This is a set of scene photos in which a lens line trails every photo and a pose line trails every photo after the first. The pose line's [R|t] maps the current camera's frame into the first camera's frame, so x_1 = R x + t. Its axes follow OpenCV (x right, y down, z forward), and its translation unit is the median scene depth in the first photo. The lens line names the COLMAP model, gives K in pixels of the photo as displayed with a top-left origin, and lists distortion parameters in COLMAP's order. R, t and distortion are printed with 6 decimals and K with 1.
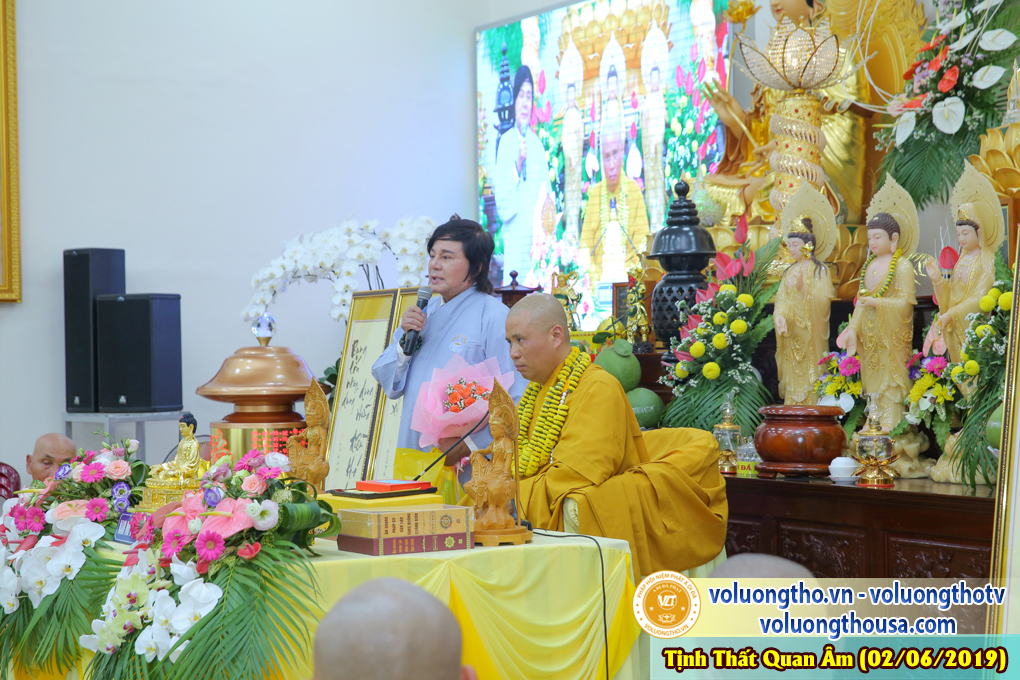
lens RADIAL K [[1897.1, 0, 510.0], [0, 1897.1, 340.0], [0, 0, 1]] dist [0.226203, 0.044351]
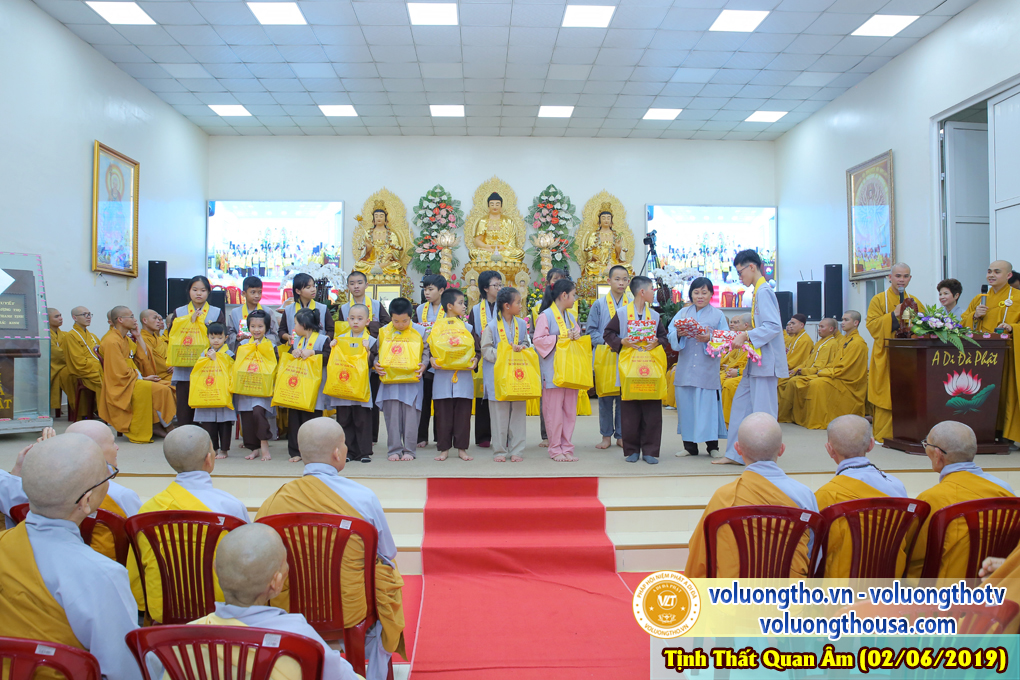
lens RADIAL K [[715.6, 0, 527.5], [0, 715.6, 341.6], [0, 0, 1]] dist [-0.101965, 0.082732]
pose [[0.465991, 0.009241, 0.884741, -1.153901], [-0.016016, 0.999870, -0.002009, 0.084939], [-0.884644, -0.013234, 0.466078, 0.049673]]
